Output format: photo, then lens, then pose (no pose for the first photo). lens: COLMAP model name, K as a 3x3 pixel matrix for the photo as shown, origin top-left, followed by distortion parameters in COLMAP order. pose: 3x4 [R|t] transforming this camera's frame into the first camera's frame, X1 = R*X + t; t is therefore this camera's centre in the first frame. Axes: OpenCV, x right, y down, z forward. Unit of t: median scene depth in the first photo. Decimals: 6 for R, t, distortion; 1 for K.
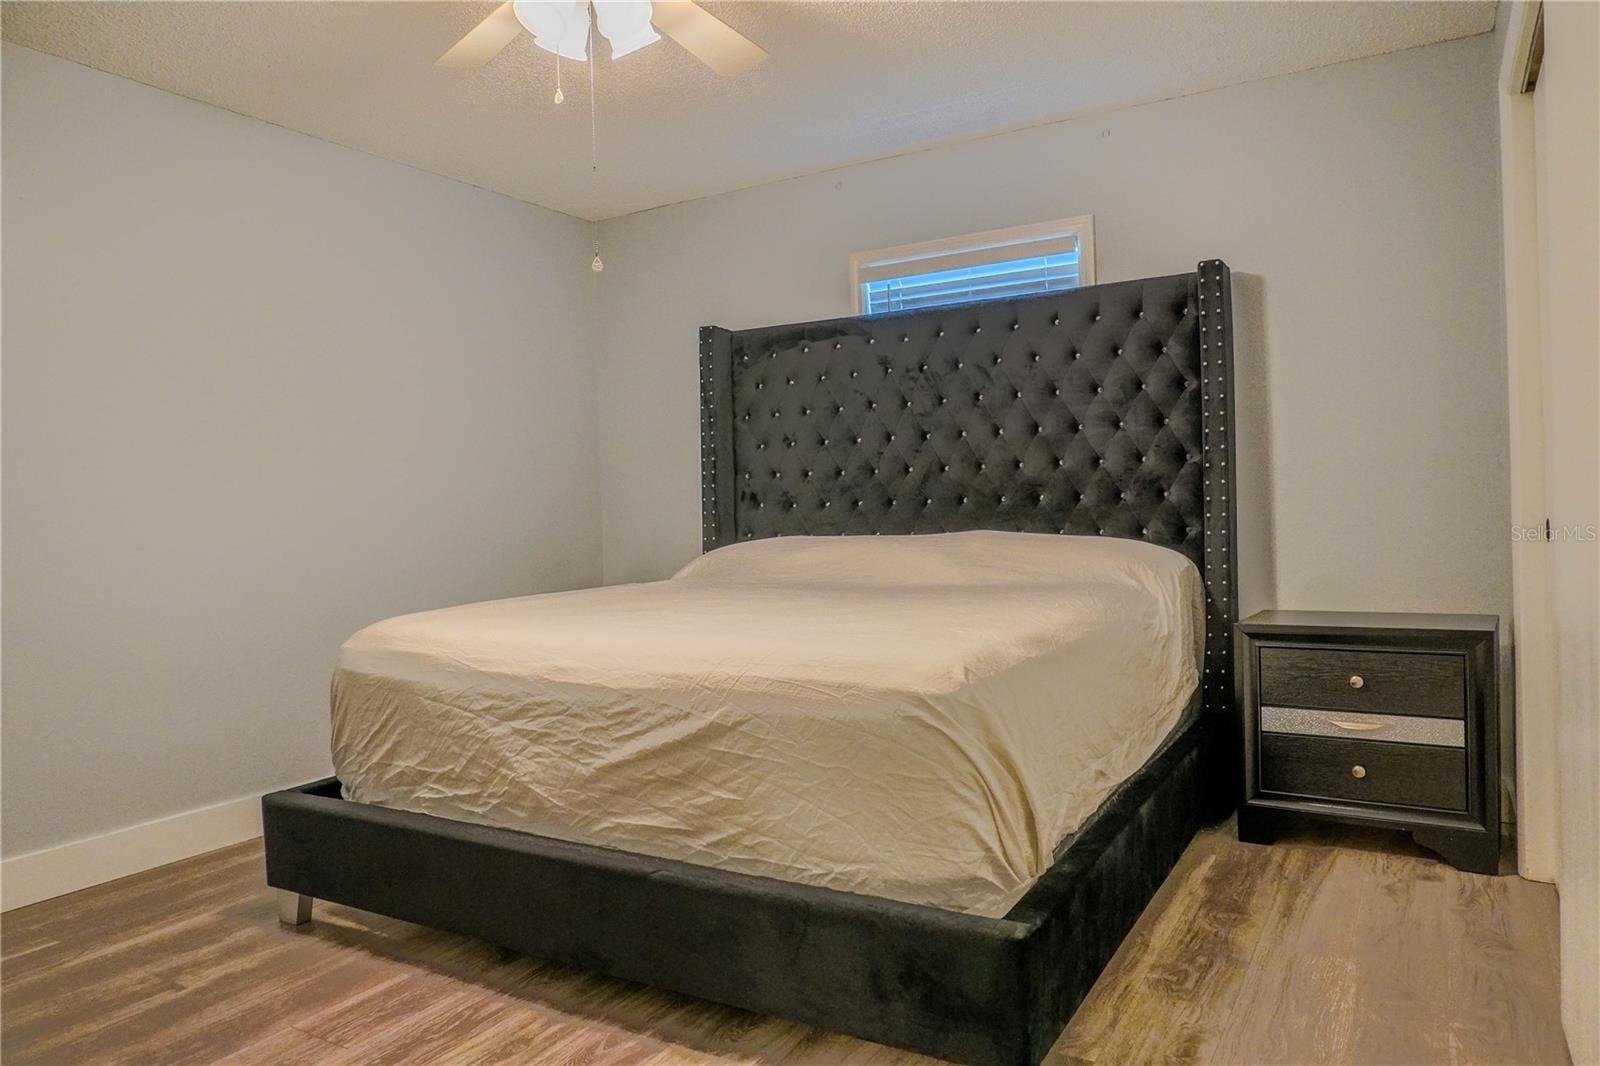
lens RADIAL K [[1065.6, 0, 785.7], [0, 1065.6, 530.2], [0, 0, 1]] dist [-0.032830, -0.000009]
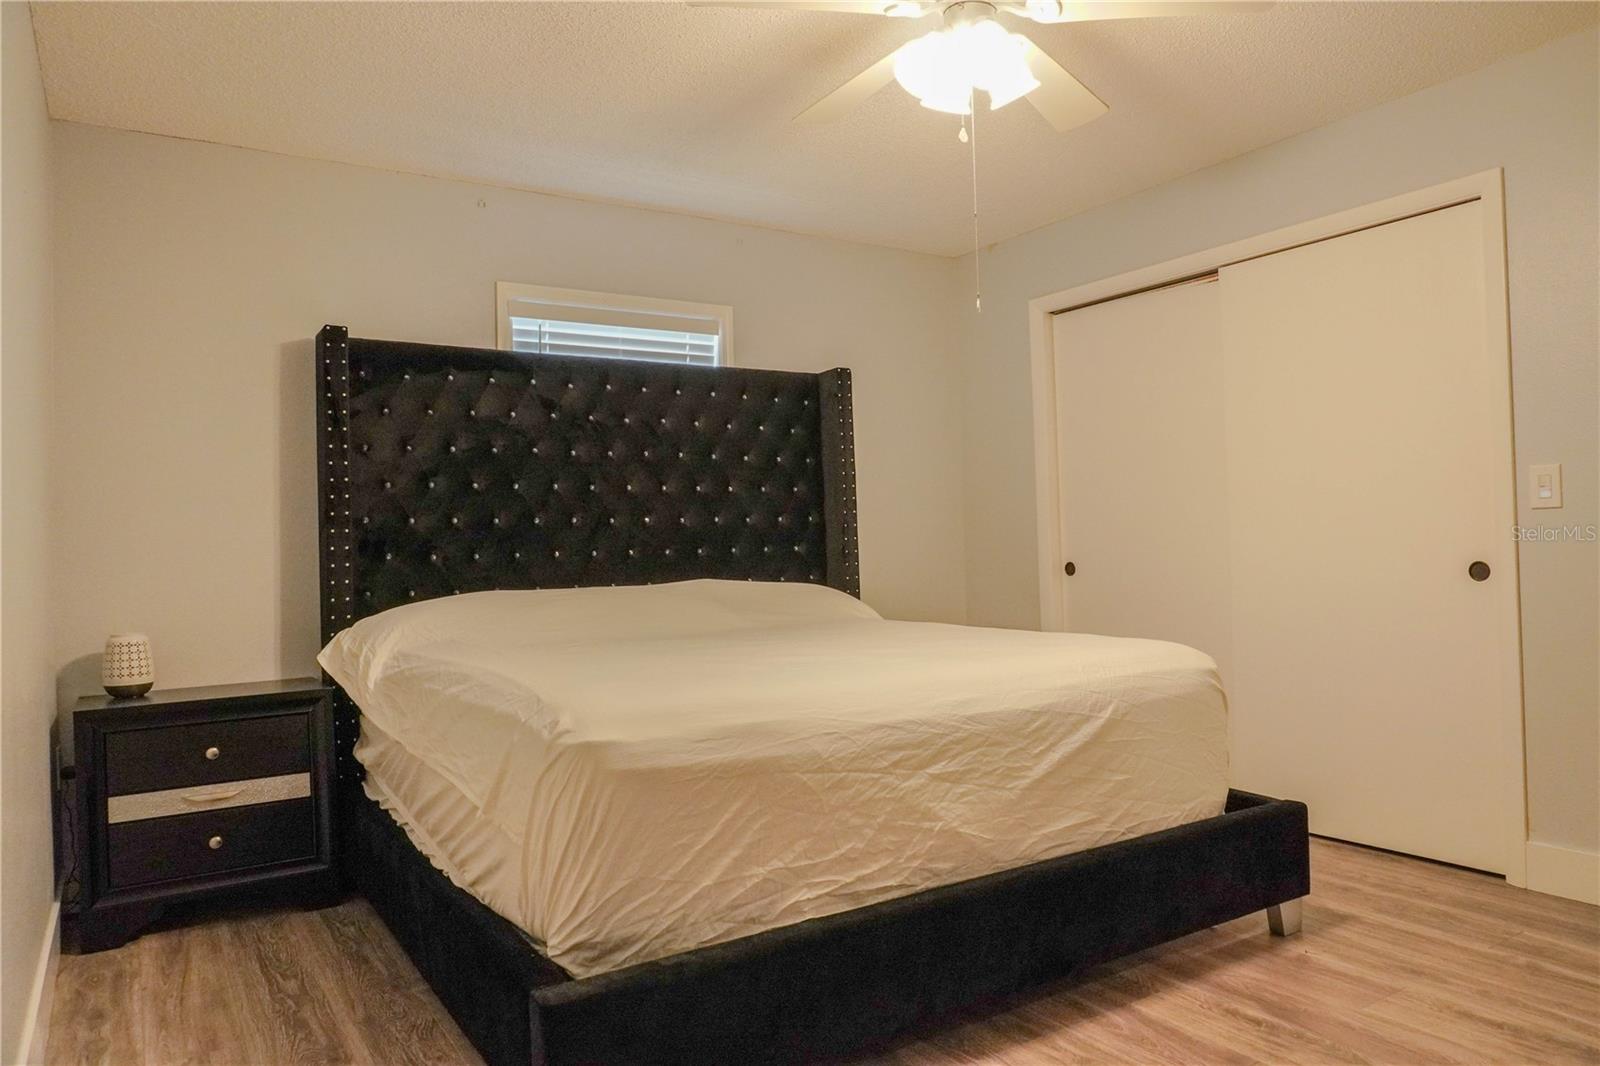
lens RADIAL K [[1065.6, 0, 785.7], [0, 1065.6, 530.2], [0, 0, 1]] dist [-0.032830, -0.000009]
pose [[0.452087, 0.034072, 0.891323, -1.137949], [0.032645, 0.997969, -0.054706, 0.020400], [-0.891376, 0.053829, 0.450056, 0.681921]]
